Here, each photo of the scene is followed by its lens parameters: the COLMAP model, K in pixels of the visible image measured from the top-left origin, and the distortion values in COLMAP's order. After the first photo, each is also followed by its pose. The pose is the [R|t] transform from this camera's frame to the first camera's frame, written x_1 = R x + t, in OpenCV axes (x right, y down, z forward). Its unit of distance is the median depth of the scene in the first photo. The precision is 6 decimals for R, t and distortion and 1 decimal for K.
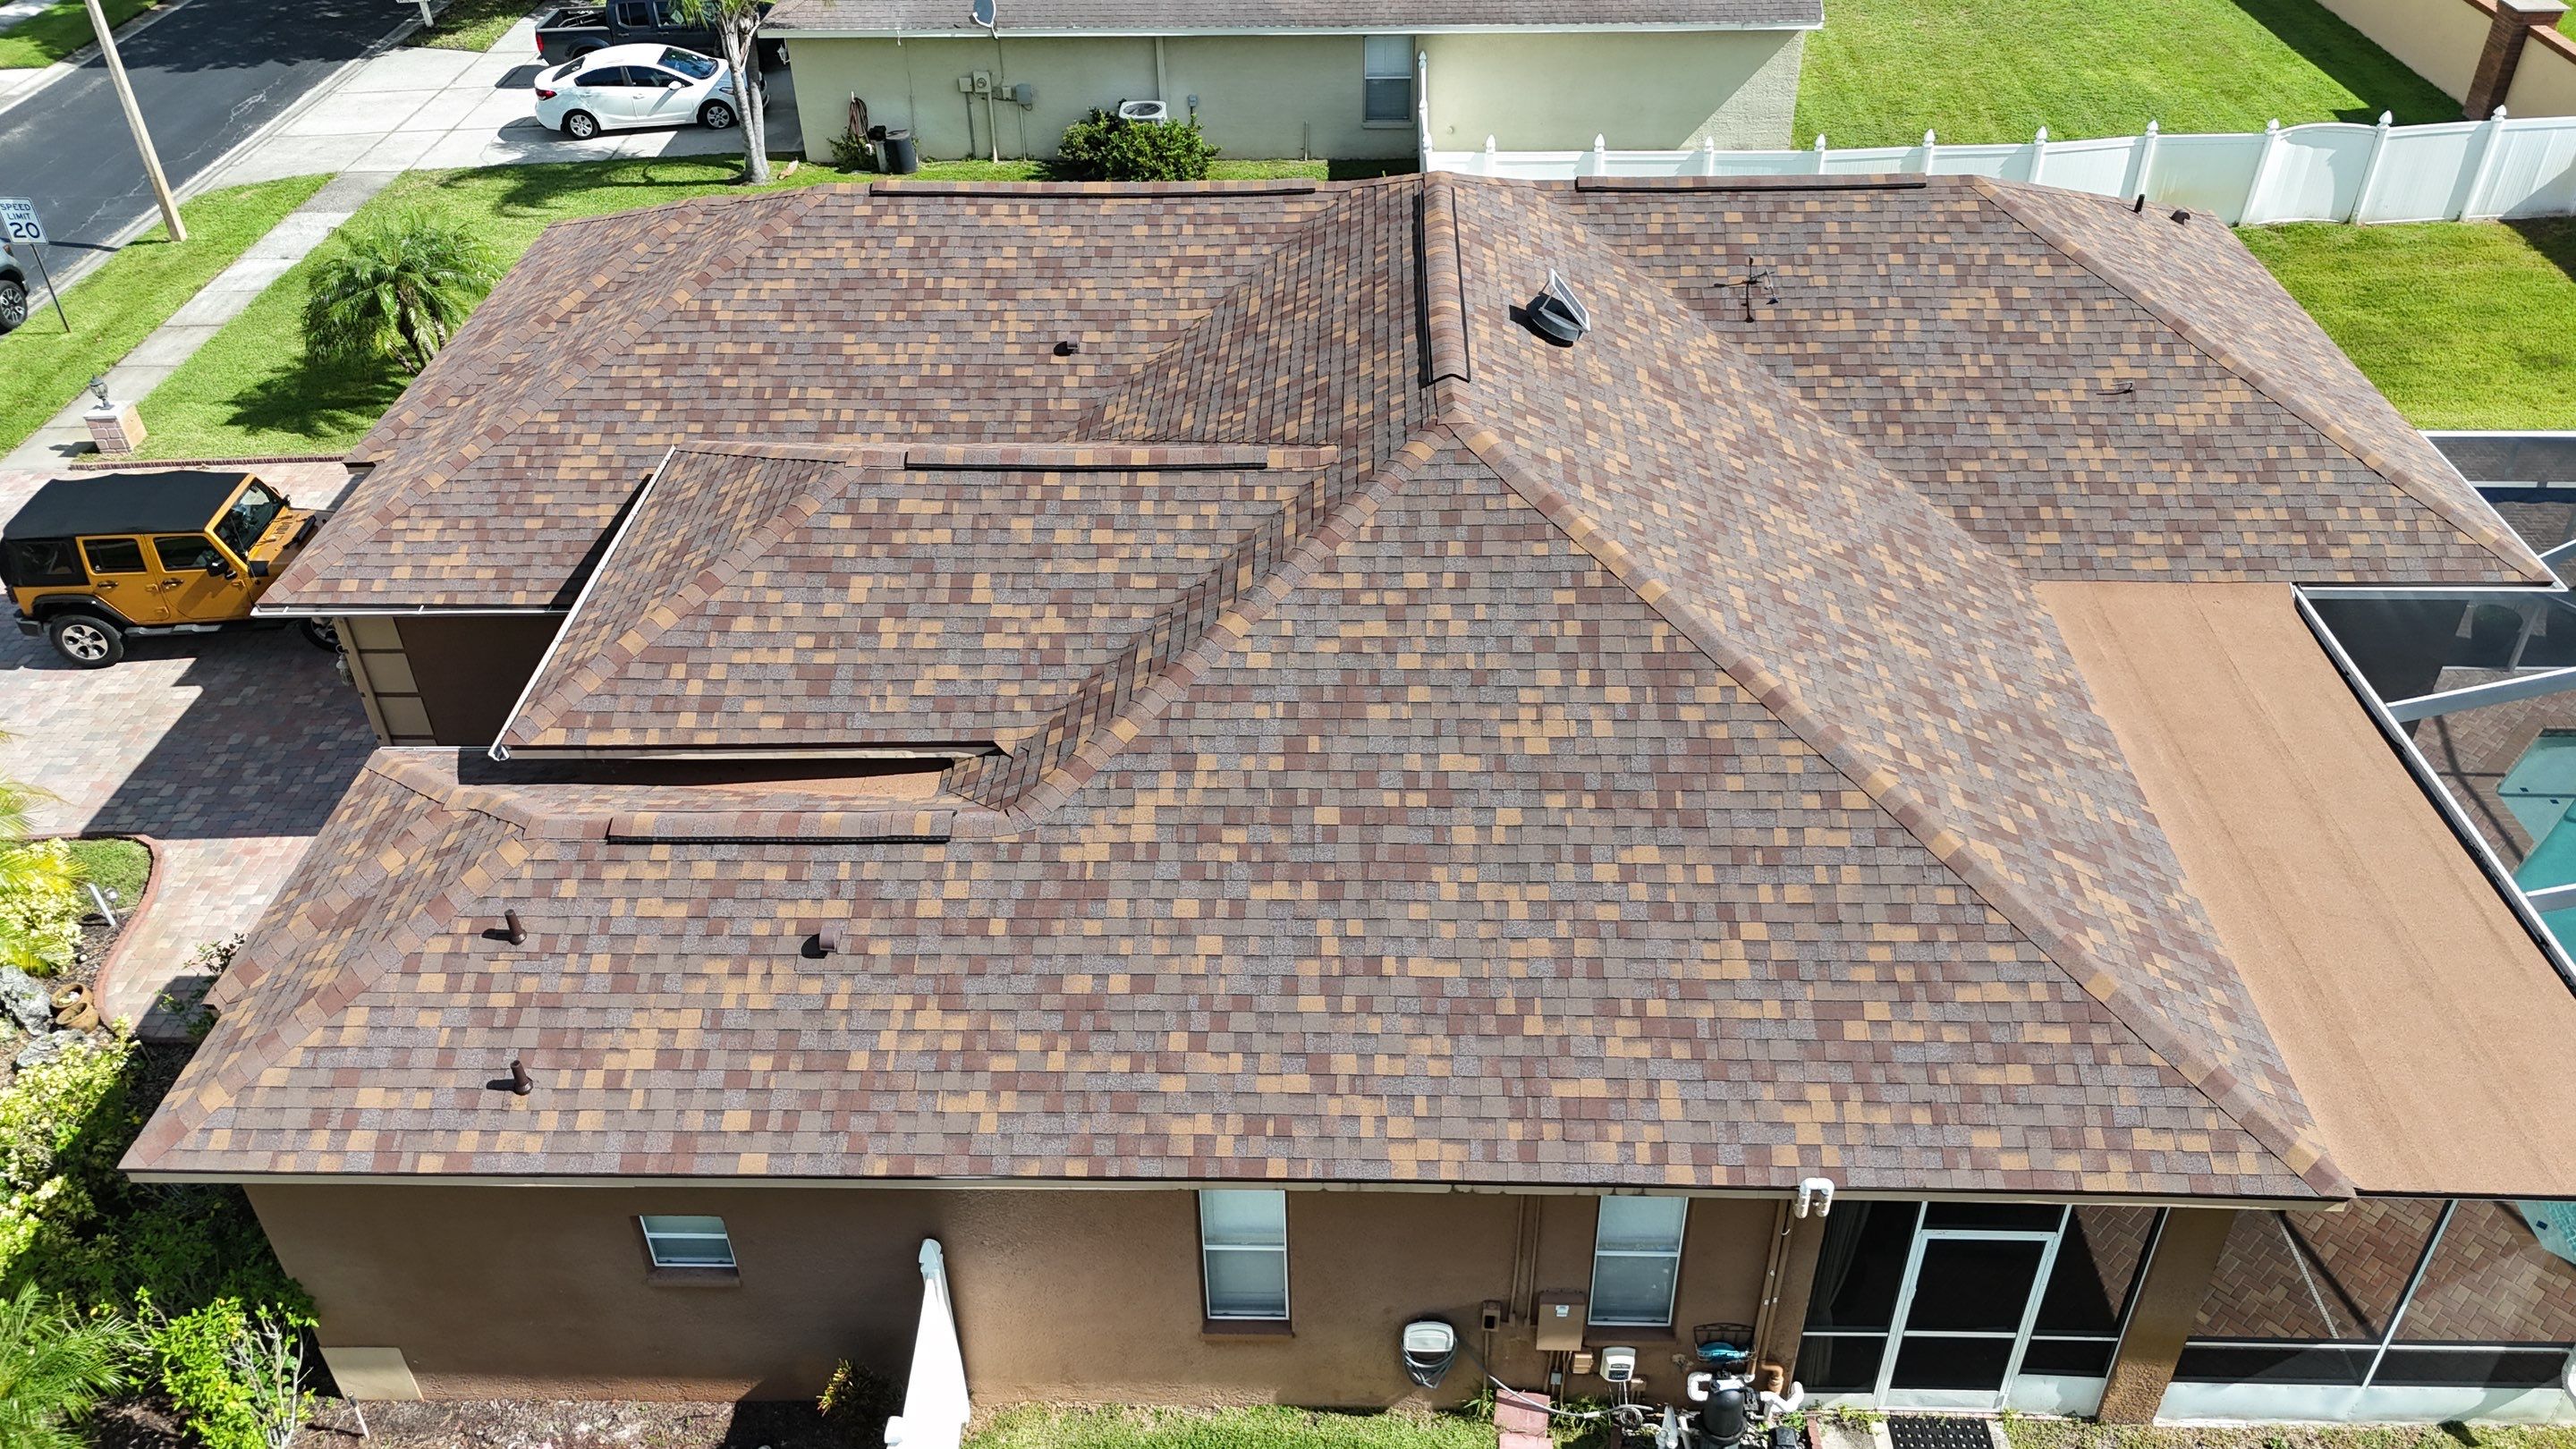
lens RADIAL K [[1925.0, 0, 1281.9], [0, 1925.0, 716.2], [0, 0, 1]] dist [0.116752, -0.164311]
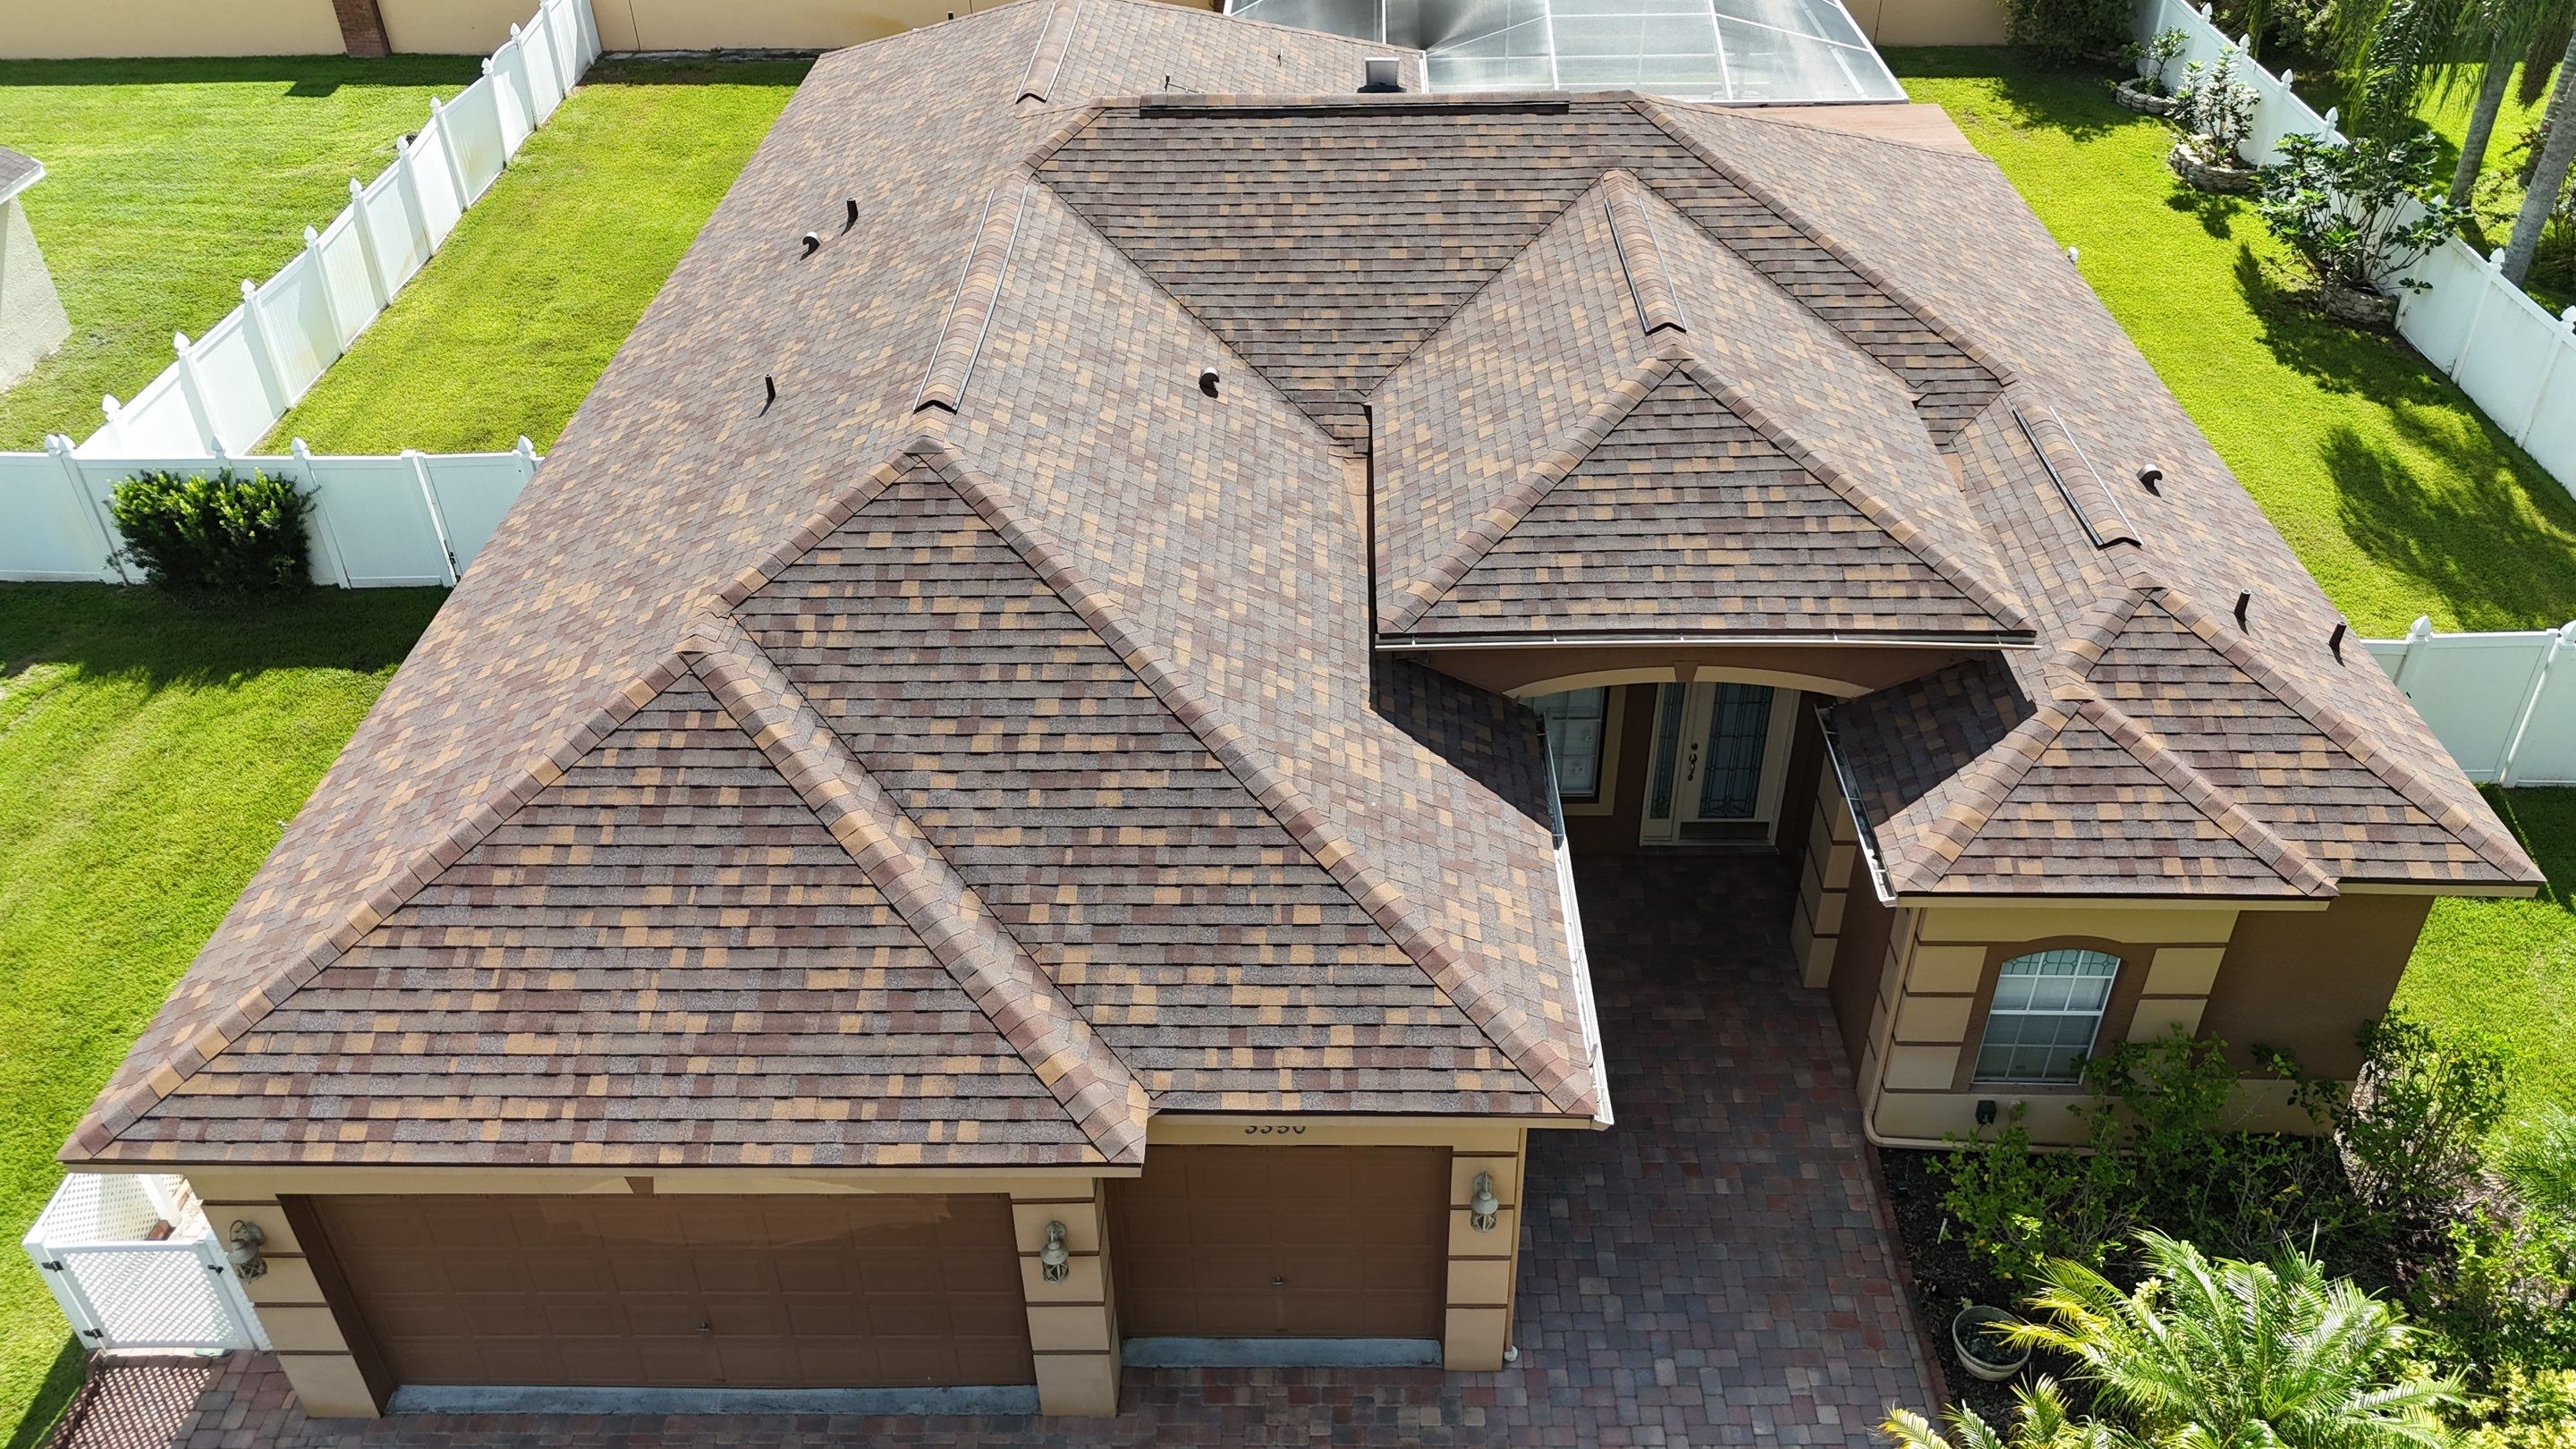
lens RADIAL K [[1944.0, 0, 1288.0], [0, 1944.0, 724.5], [0, 0, 1]] dist [0.089916, -0.084736]
pose [[-0.014151, -0.565614, 0.824549, -1.162098], [0.596606, 0.656982, 0.460908, -0.594528], [-0.802409, 0.498453, 0.328152, 0.941688]]
